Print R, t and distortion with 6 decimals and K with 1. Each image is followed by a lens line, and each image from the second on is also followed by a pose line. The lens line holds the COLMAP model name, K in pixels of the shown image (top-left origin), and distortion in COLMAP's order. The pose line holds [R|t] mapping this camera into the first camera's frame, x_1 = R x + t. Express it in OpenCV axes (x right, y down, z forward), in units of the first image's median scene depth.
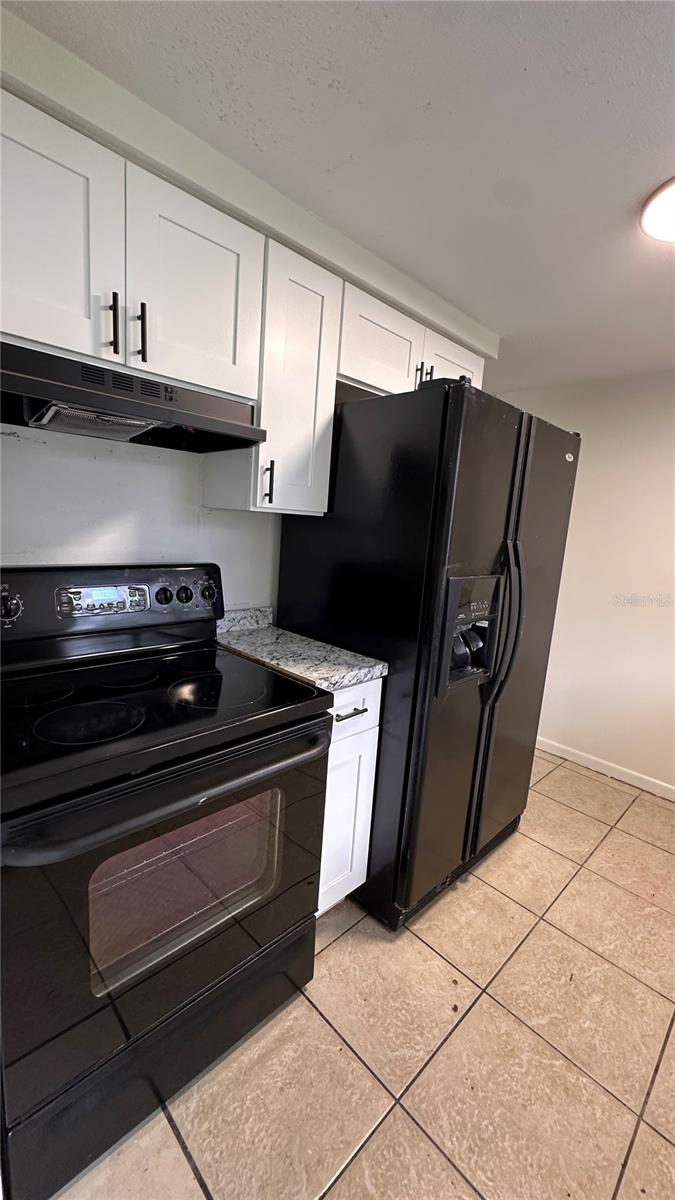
lens RADIAL K [[489.8, 0, 338.2], [0, 489.8, 597.1], [0, 0, 1]] dist [0.010575, 0.002212]
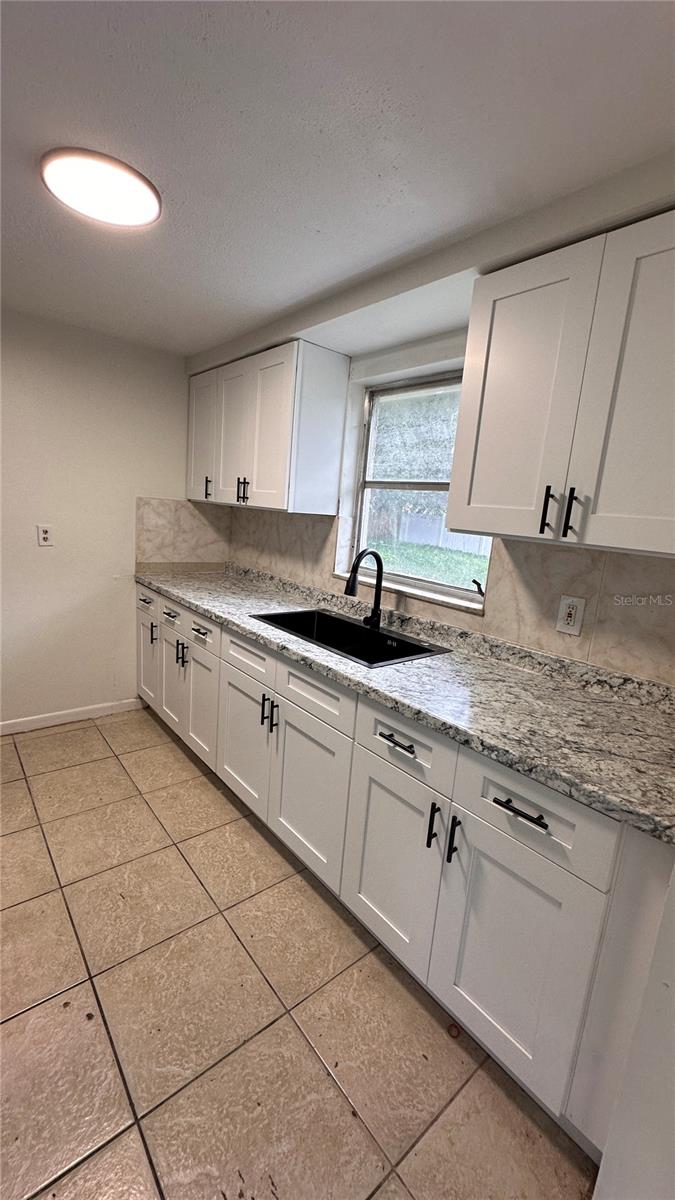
lens RADIAL K [[489.8, 0, 340.7], [0, 489.8, 602.1], [0, 0, 1]] dist [0.010575, 0.002212]
pose [[0.098470, -0.254339, 0.962089, -0.407131], [0.088407, 0.965201, 0.246113, -0.111381], [-0.991205, 0.060820, 0.117529, 0.359140]]
